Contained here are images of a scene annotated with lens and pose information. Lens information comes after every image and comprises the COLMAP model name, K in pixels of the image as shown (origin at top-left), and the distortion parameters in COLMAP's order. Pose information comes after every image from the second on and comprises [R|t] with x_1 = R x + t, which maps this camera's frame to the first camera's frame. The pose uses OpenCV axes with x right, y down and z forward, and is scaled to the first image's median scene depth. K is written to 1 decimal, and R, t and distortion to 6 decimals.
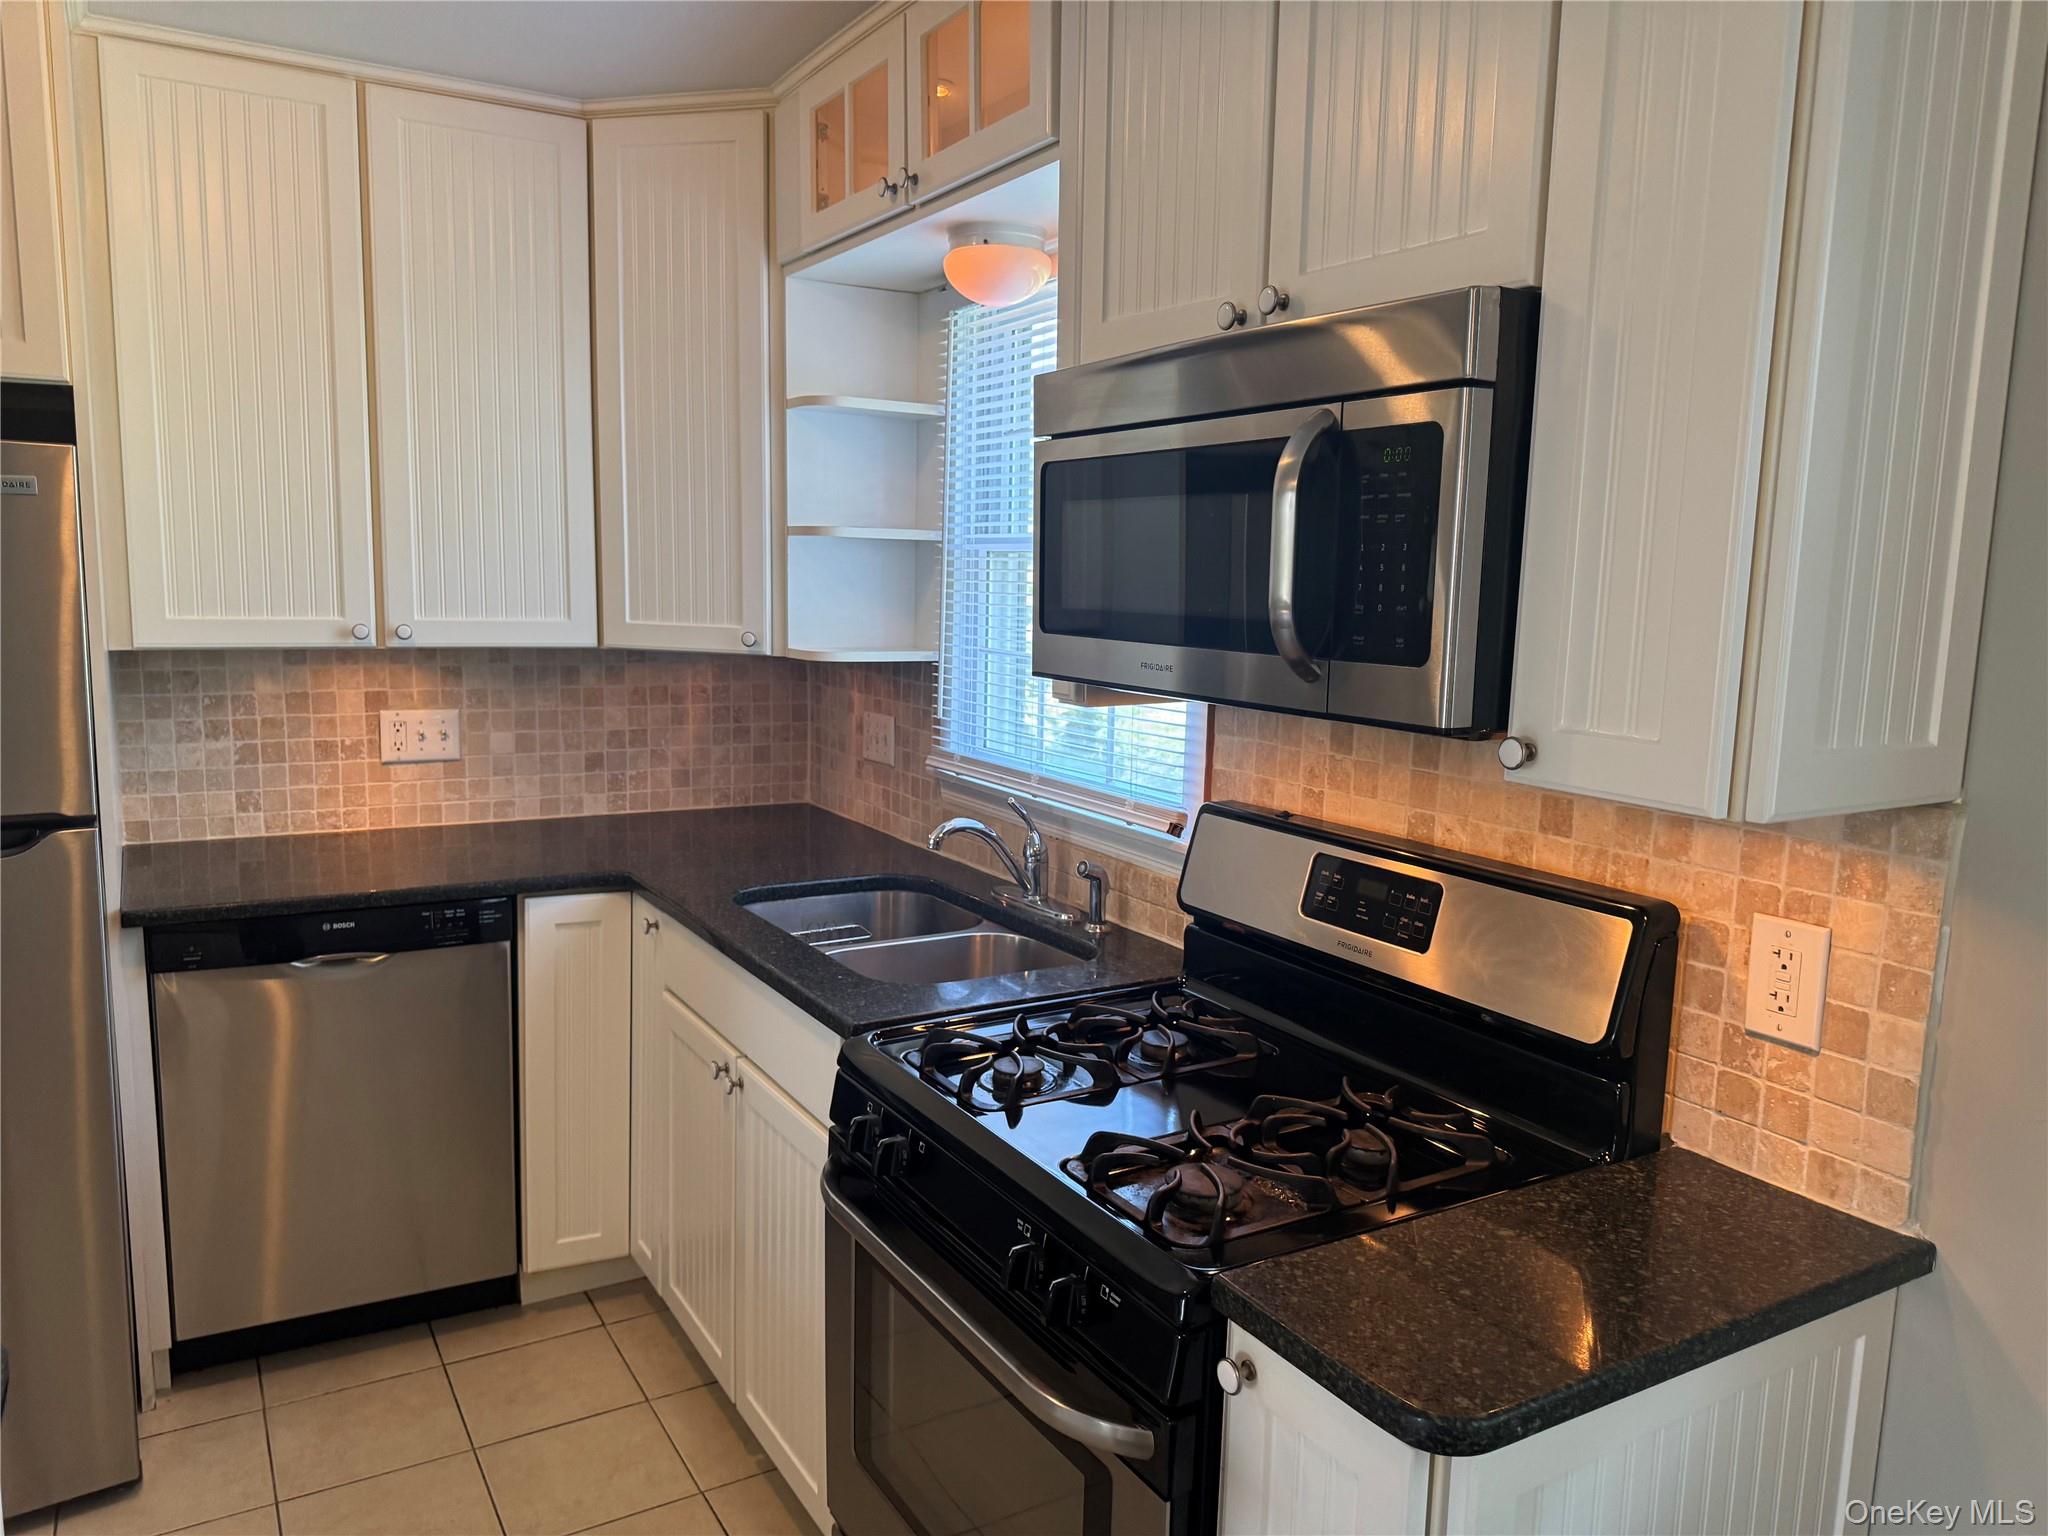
lens RADIAL K [[1453.8, 0, 1027.6], [0, 1453.8, 766.8], [0, 0, 1]] dist [0.051846, -0.051365]
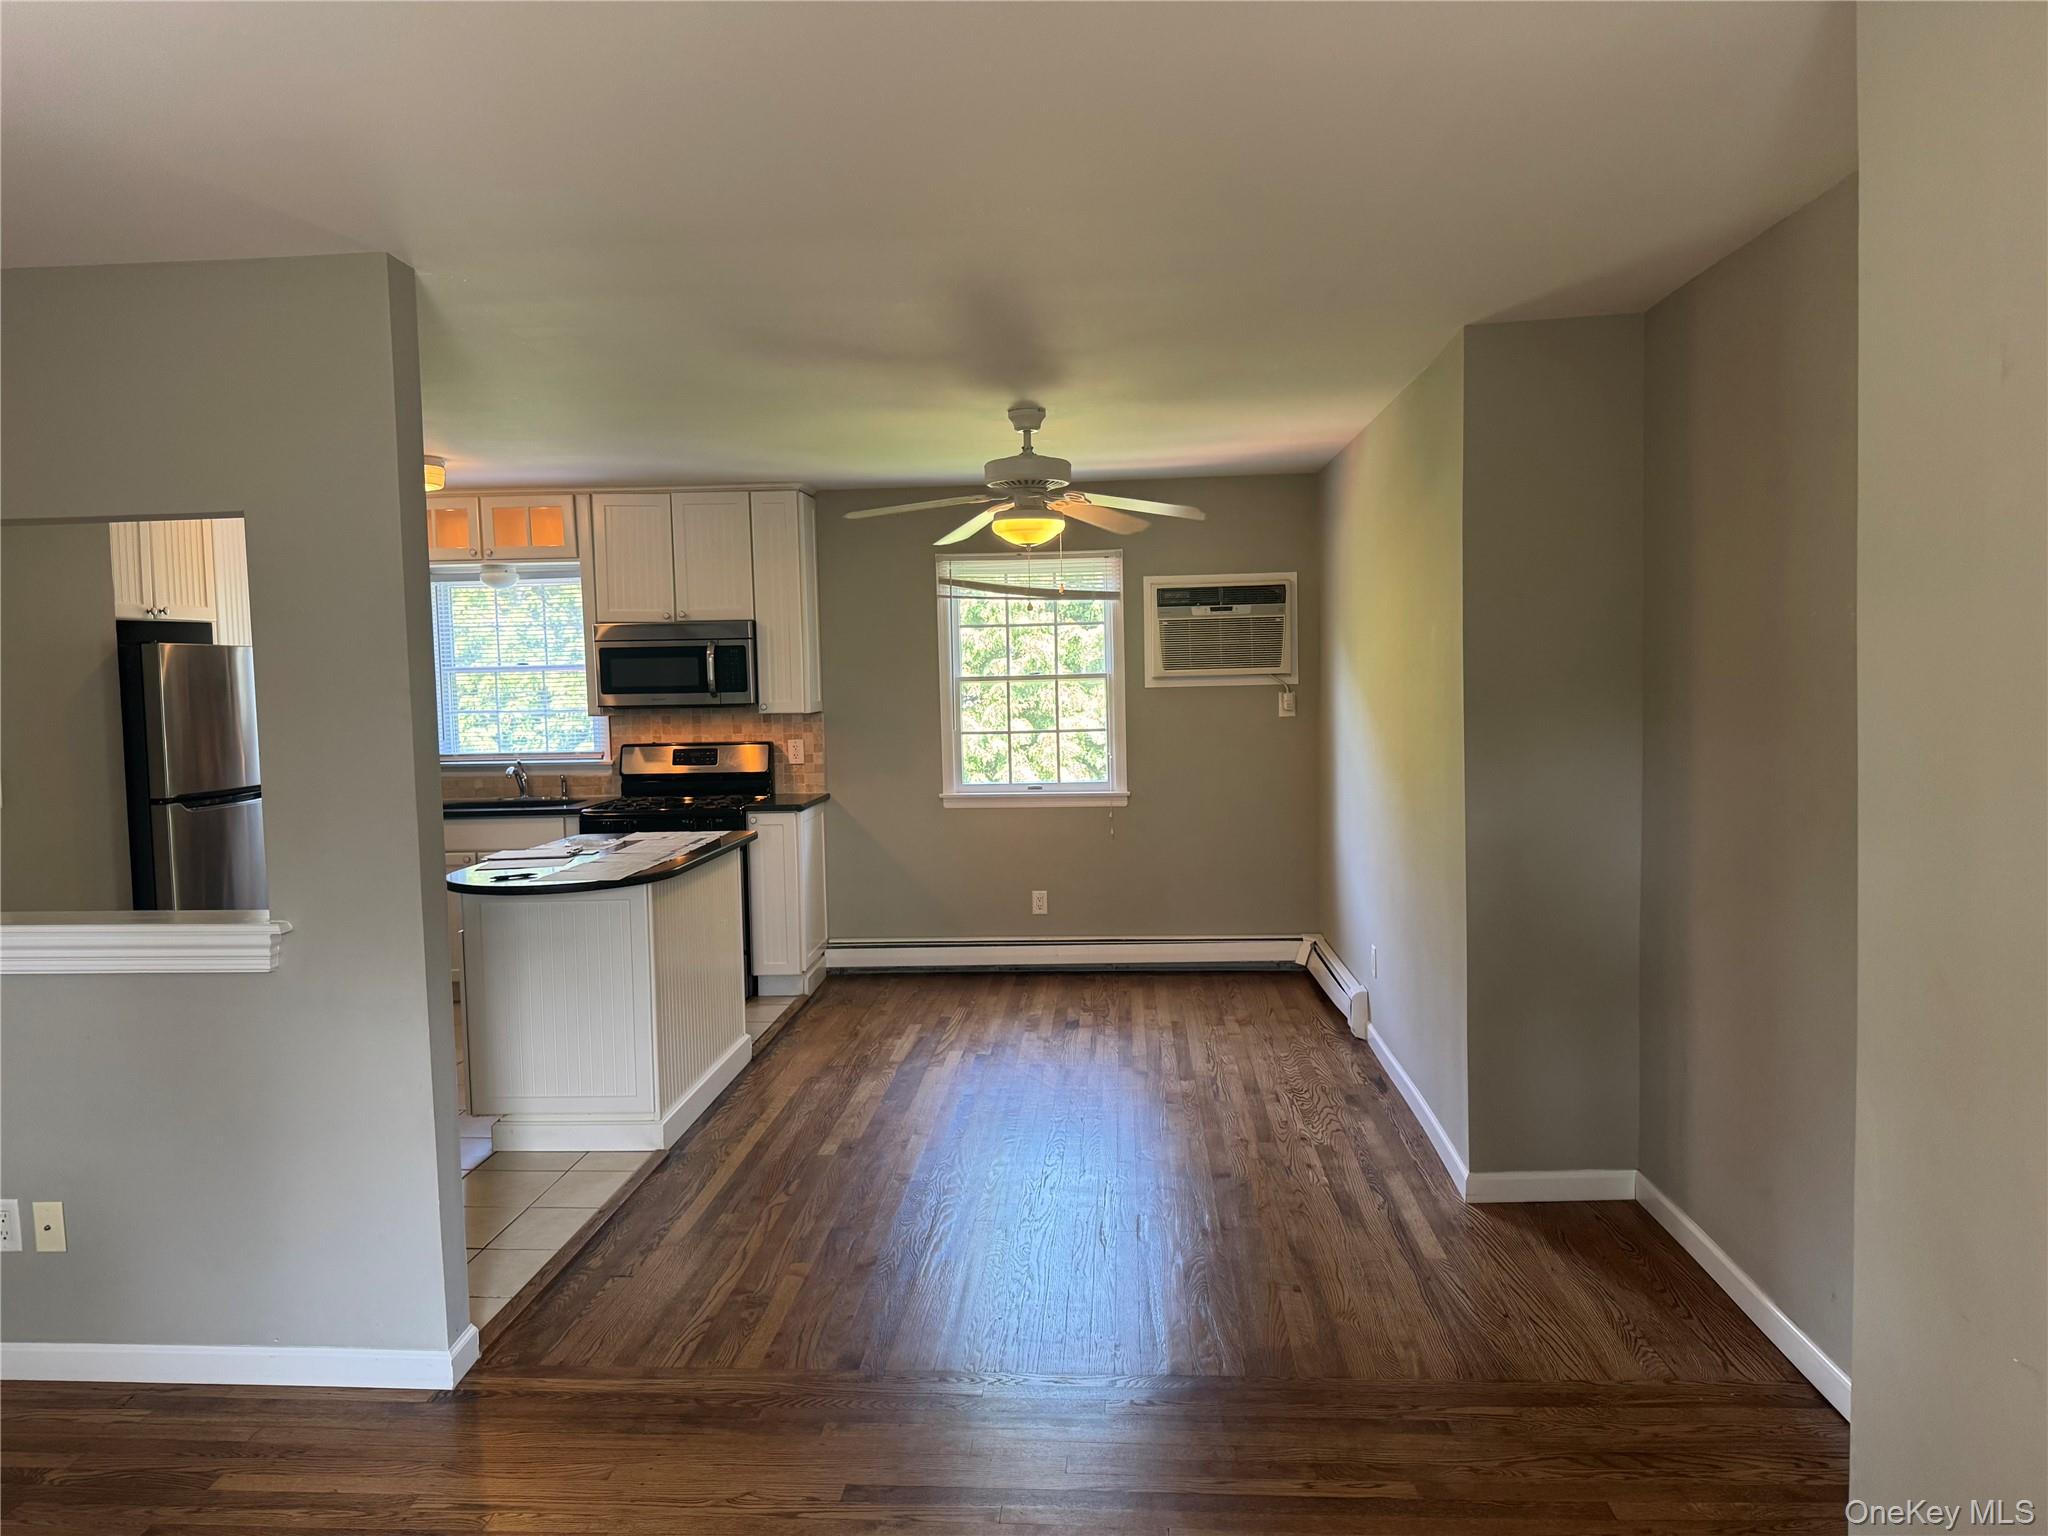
lens RADIAL K [[1453.8, 0, 1050.1], [0, 1453.8, 748.5], [0, 0, 1]] dist [0.051846, -0.051365]
pose [[0.550864, -0.078760, 0.830870, -2.144941], [0.147305, 0.989083, -0.003906, 0.192929], [-0.821493, 0.124543, 0.556452, -1.698061]]
